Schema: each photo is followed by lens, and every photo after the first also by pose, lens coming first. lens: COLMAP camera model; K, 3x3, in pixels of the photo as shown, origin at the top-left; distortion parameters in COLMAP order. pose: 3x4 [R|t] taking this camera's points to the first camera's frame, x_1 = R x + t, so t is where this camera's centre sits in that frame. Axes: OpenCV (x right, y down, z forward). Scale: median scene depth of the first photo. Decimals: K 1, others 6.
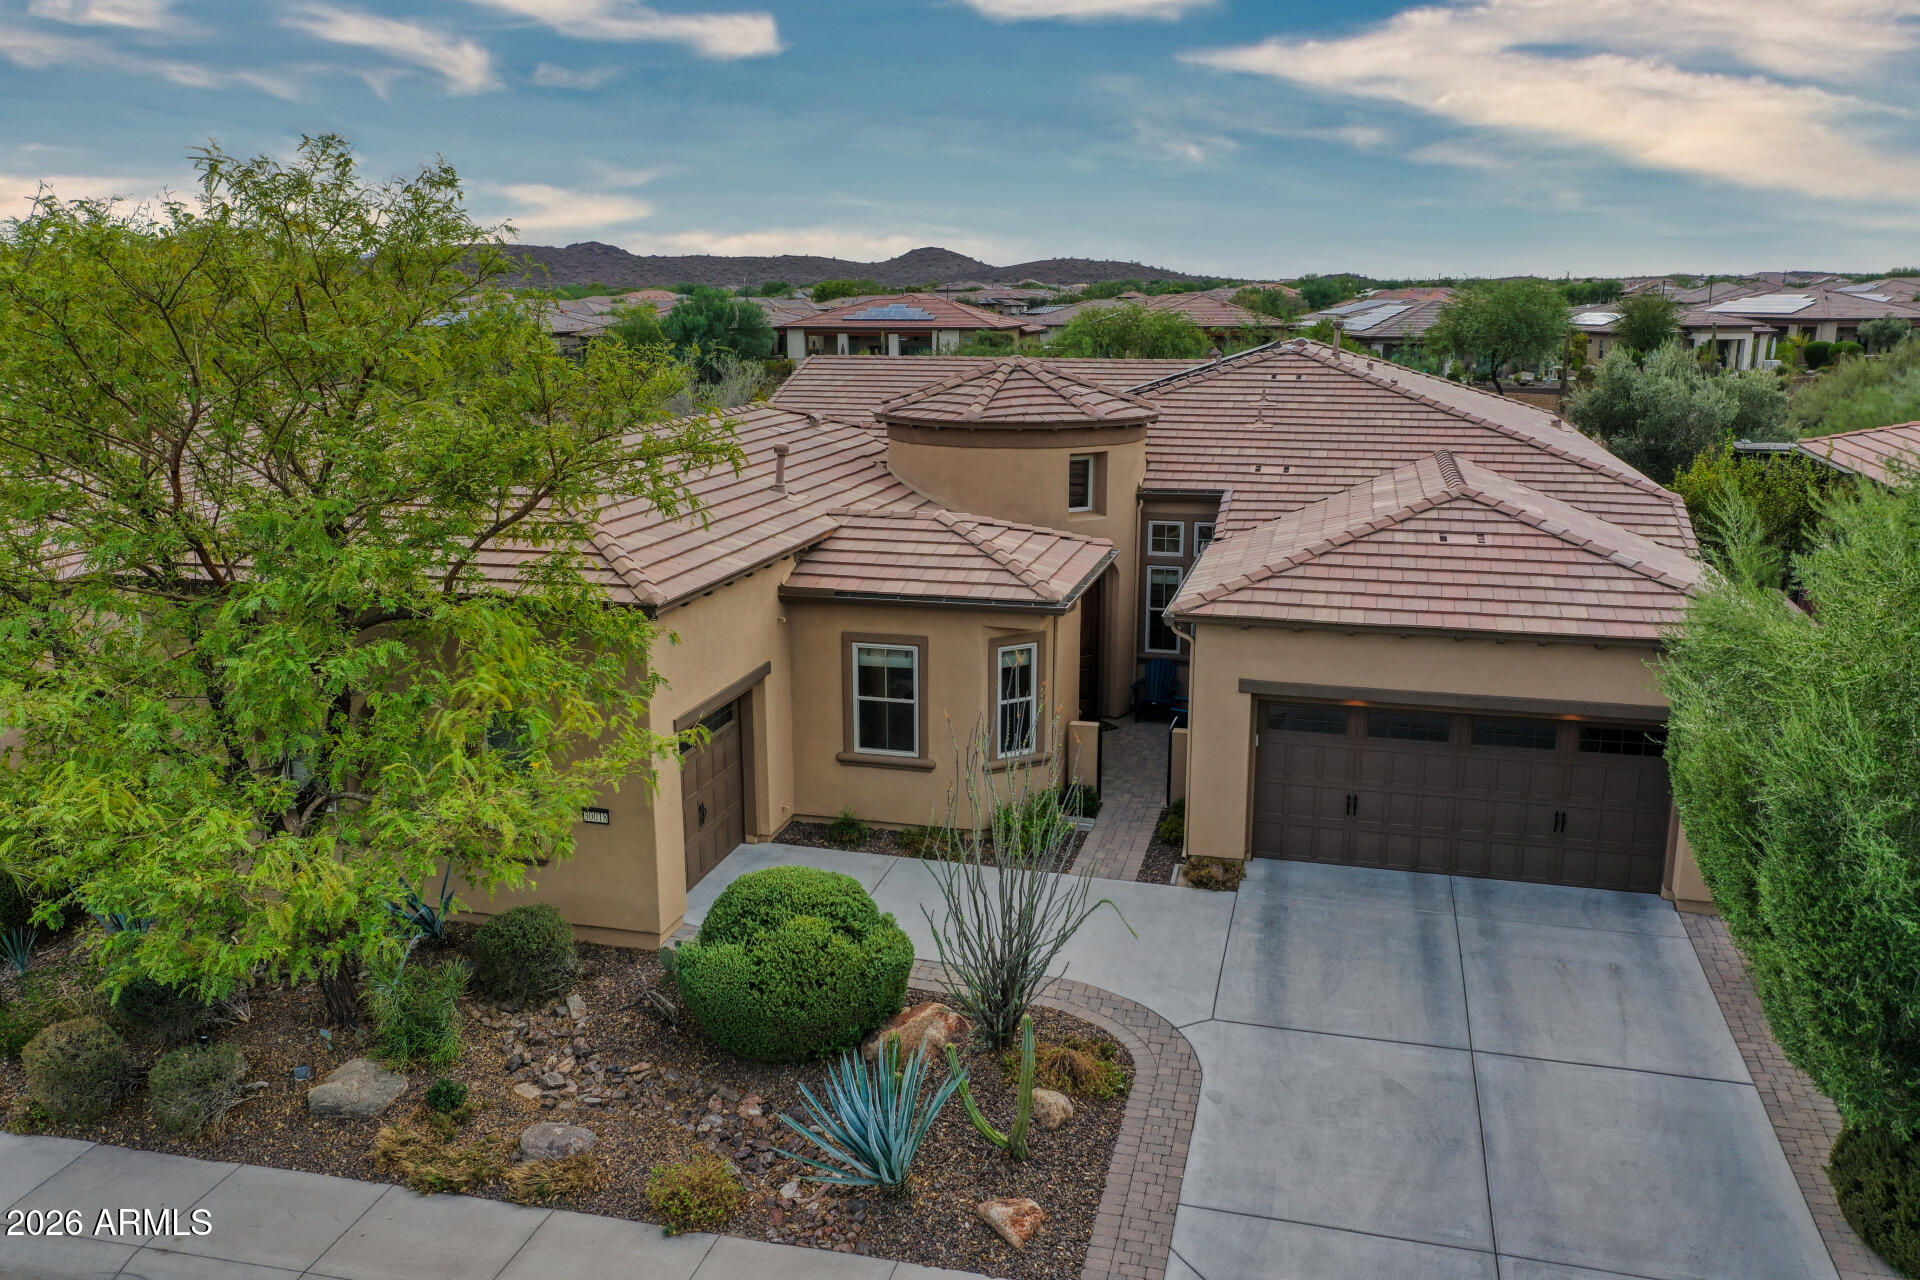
lens RADIAL K [[1503.7, 0, 960.0], [0, 1503.7, 640.0], [0, 0, 1]] dist [-0.006895, -0.006435]
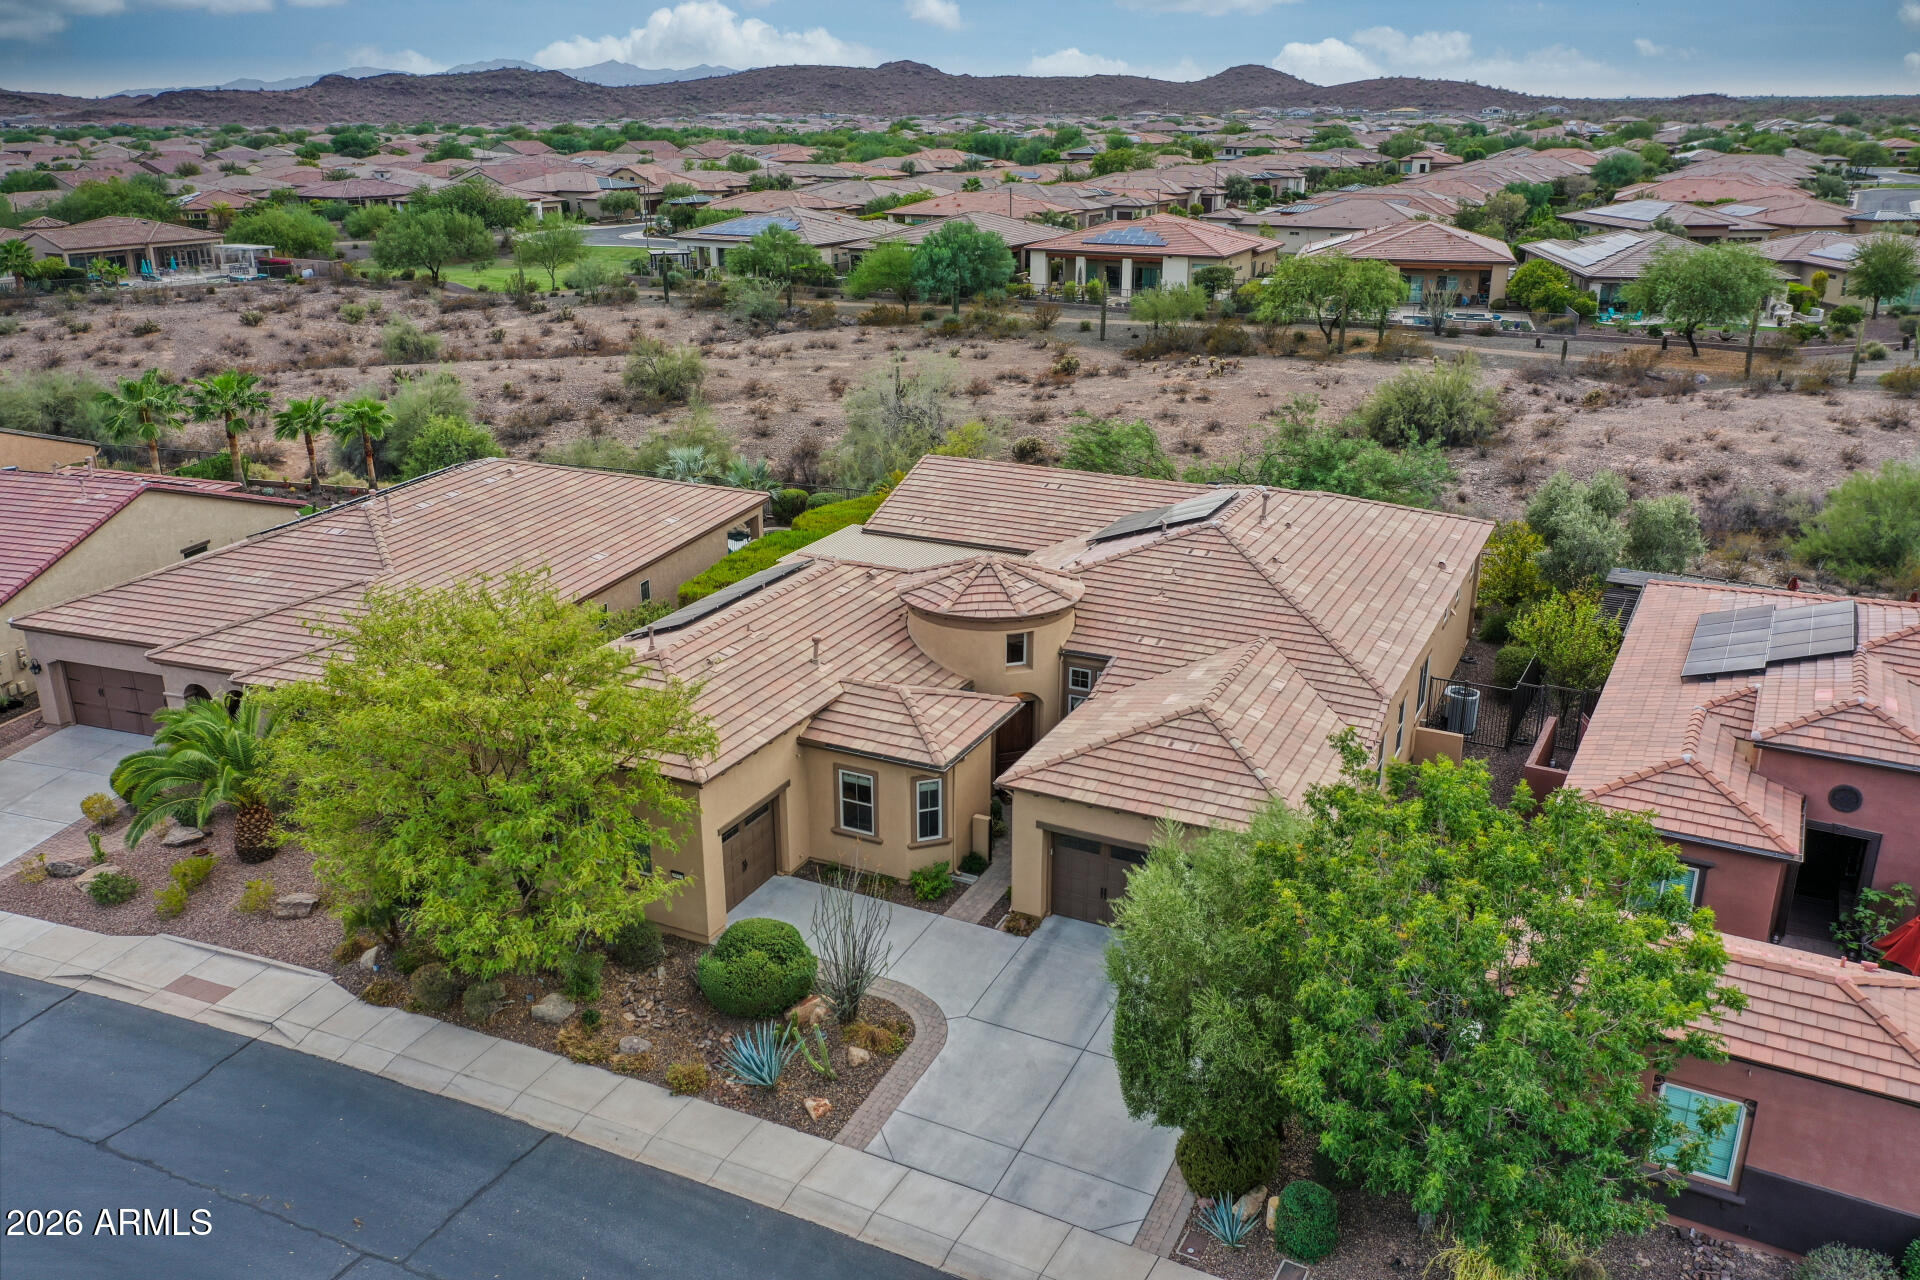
lens RADIAL K [[1503.7, 0, 960.0], [0, 1503.7, 640.0], [0, 0, 1]] dist [-0.006895, -0.006435]
pose [[0.980177, 0.066552, -0.186612, 0.449435], [-0.045025, 0.992074, 0.117312, -0.421392], [0.192940, -0.106584, 0.975405, -0.779421]]
